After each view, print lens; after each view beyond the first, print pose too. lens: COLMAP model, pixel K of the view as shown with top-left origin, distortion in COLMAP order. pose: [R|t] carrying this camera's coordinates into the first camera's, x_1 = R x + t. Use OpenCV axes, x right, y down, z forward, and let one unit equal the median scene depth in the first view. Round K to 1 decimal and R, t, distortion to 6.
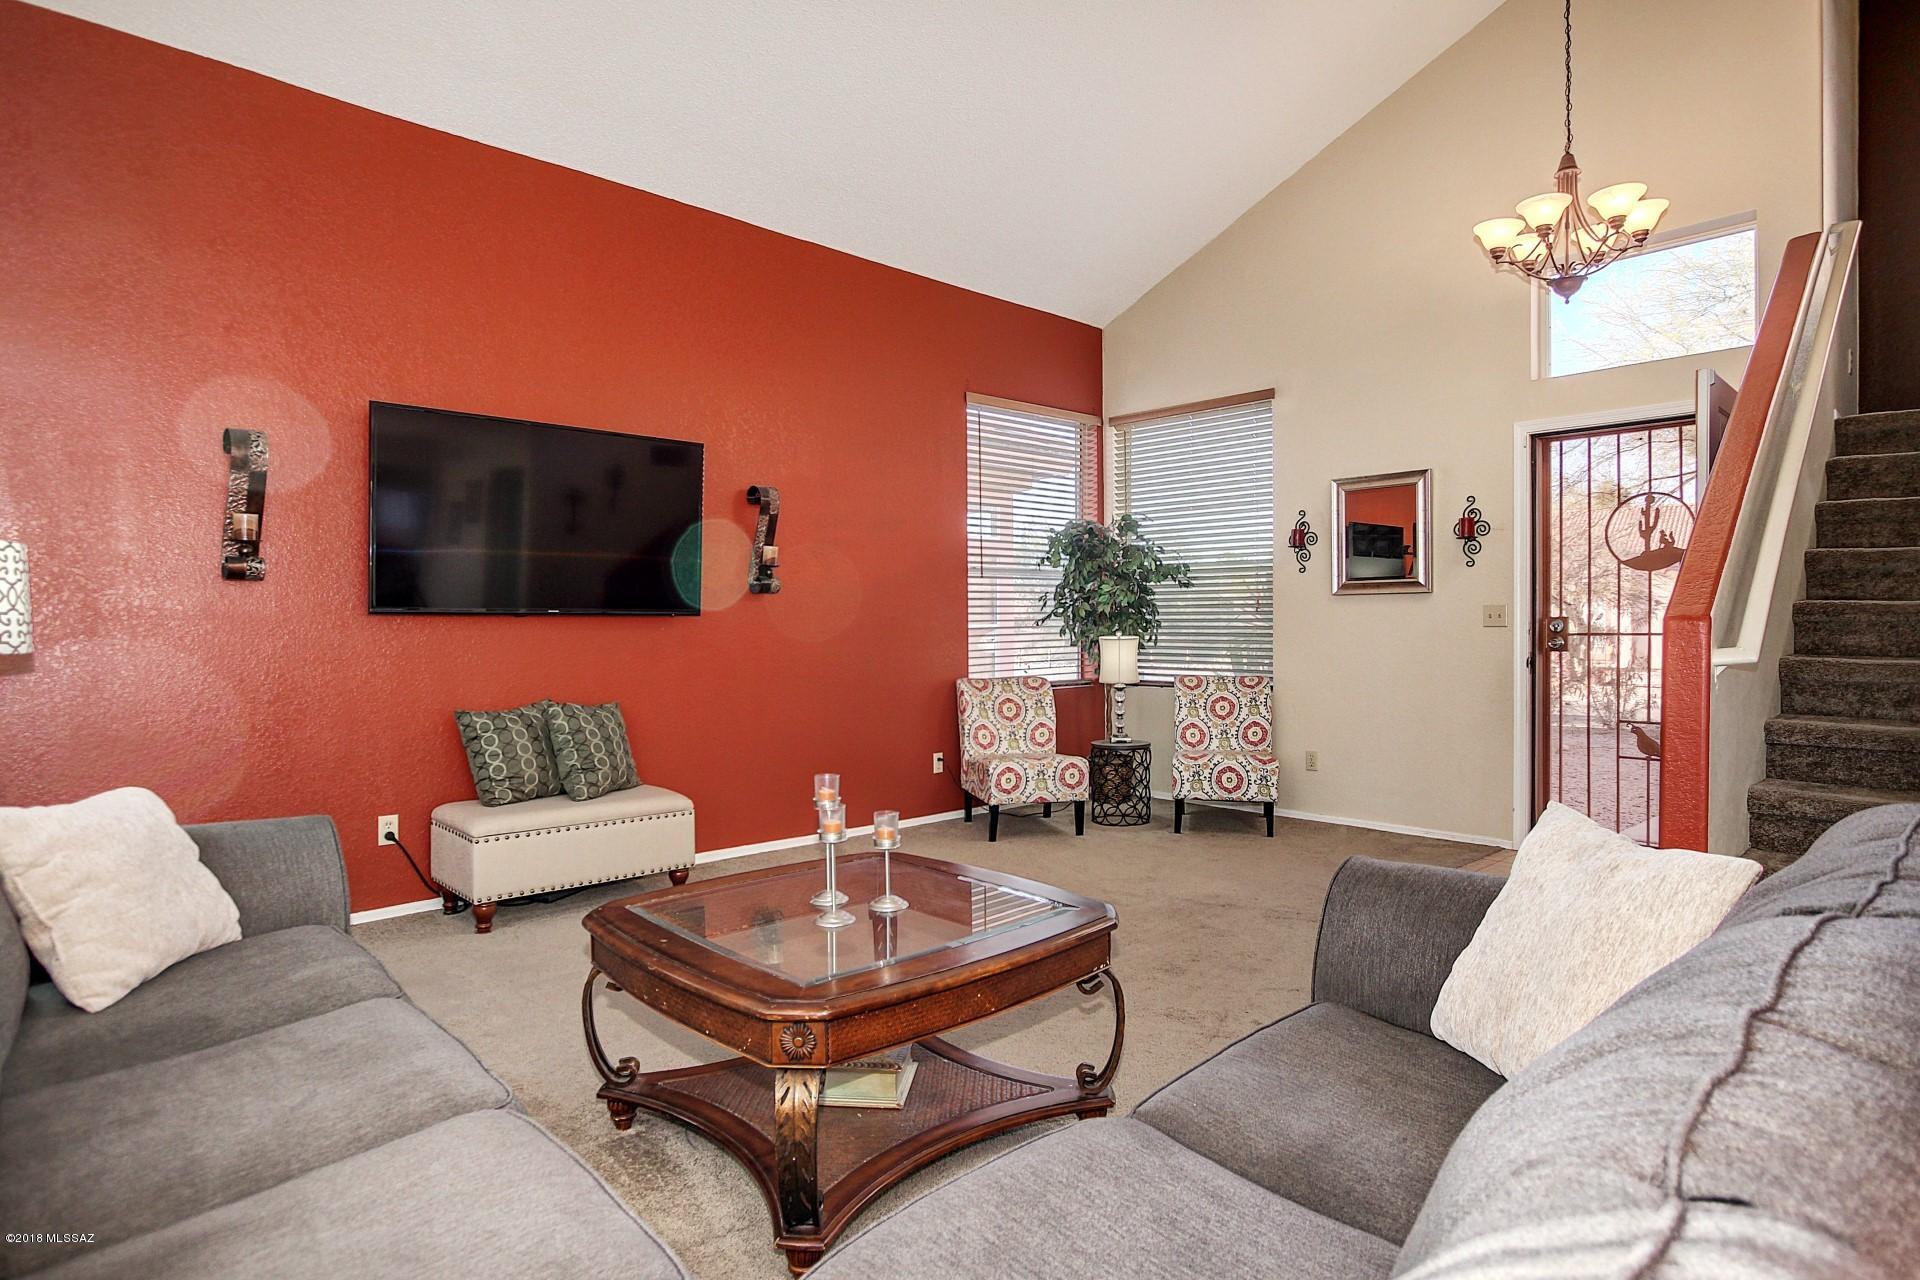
lens RADIAL K [[1039.7, 0, 960.0], [0, 1039.7, 640.0], [0, 0, 1]] dist [0.000348, 0.000022]
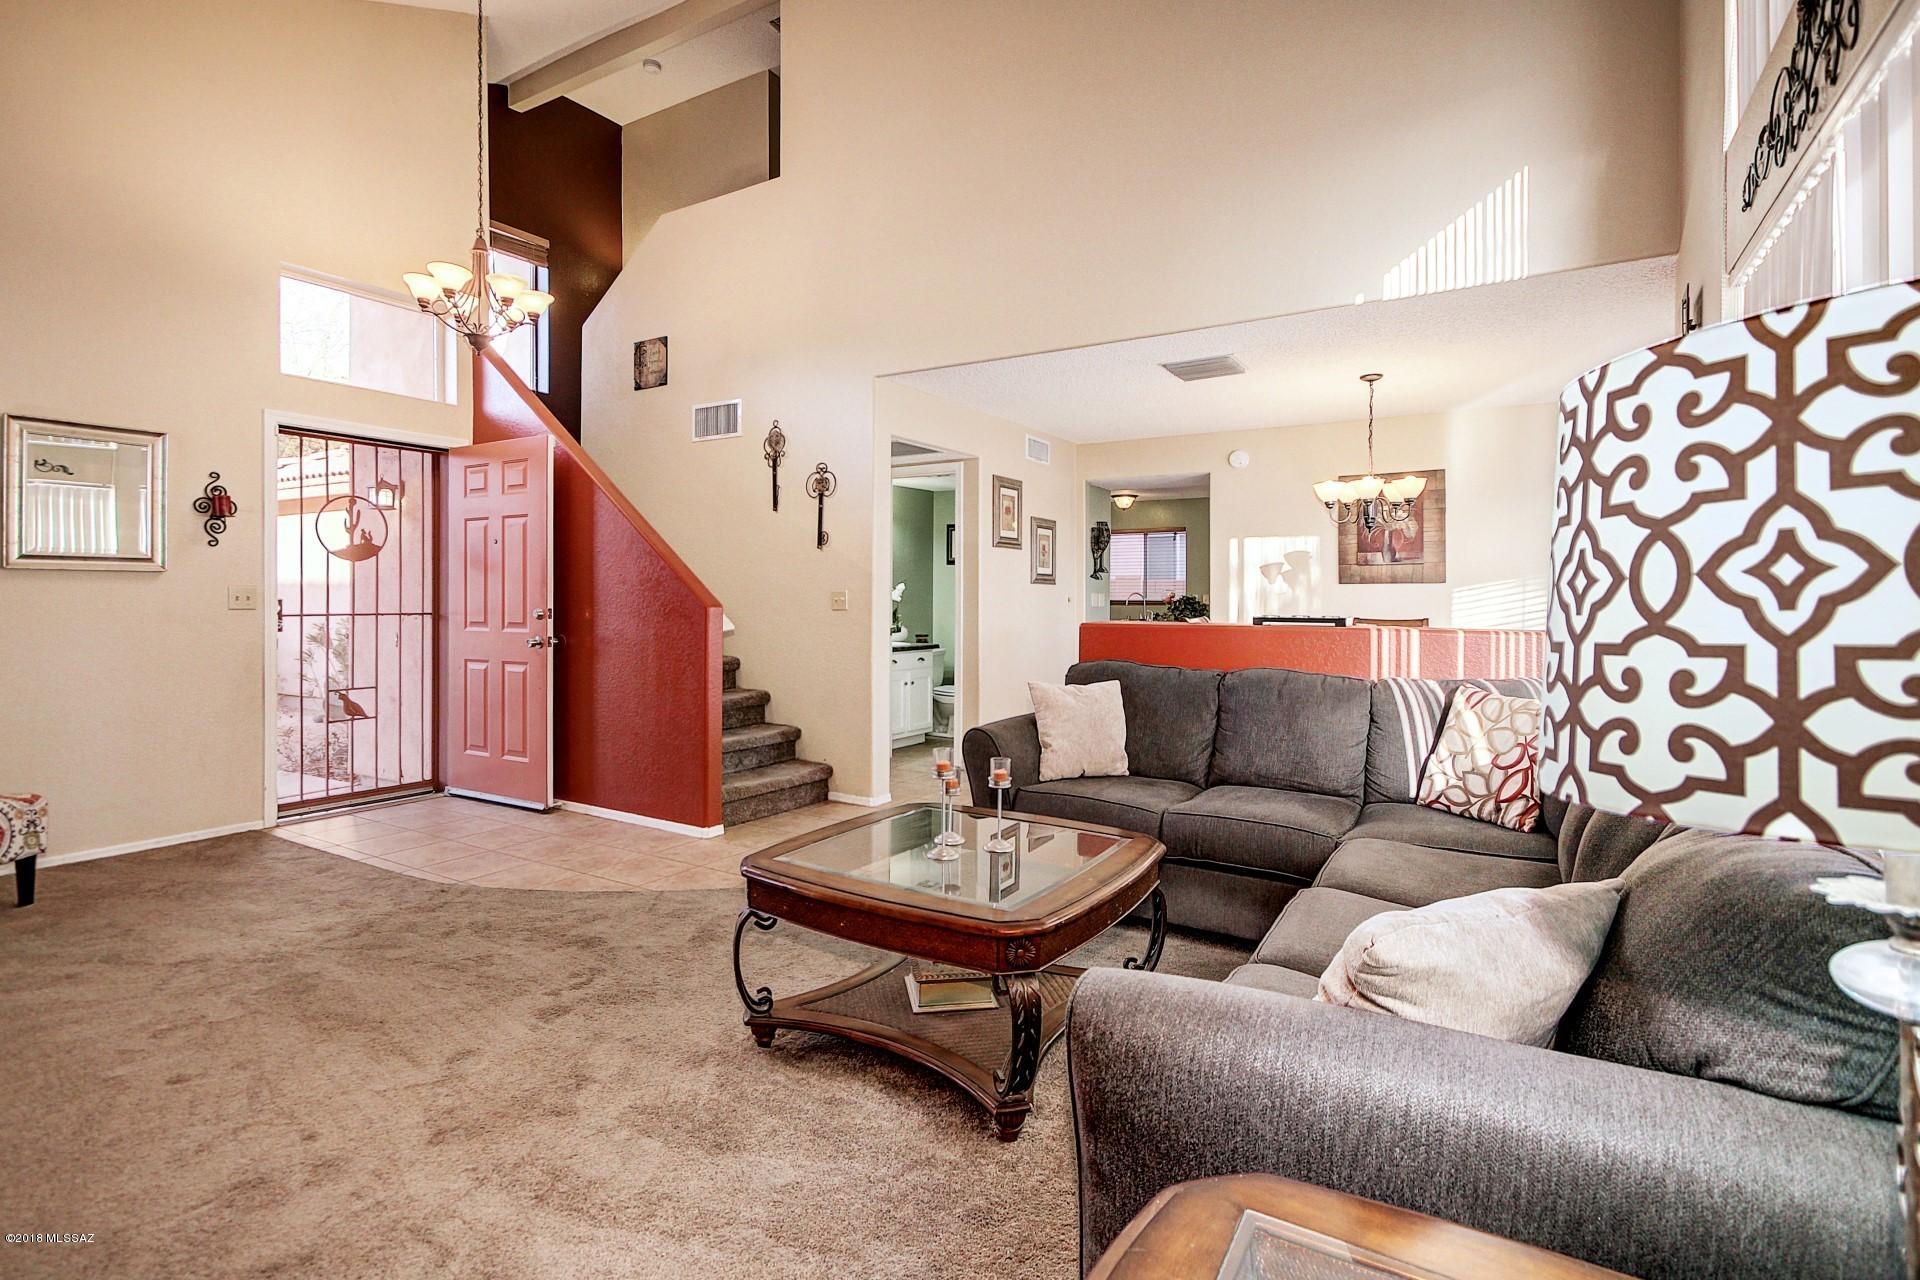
lens RADIAL K [[907.4, 0, 957.1], [0, 907.4, 581.2], [0, 0, 1]] dist [0.000855, 0.000387]
pose [[-0.287013, 0.018275, 0.957752, -0.548749], [0.008422, 0.999827, -0.016554, -0.019995], [-0.957890, 0.003315, -0.287118, 0.631054]]
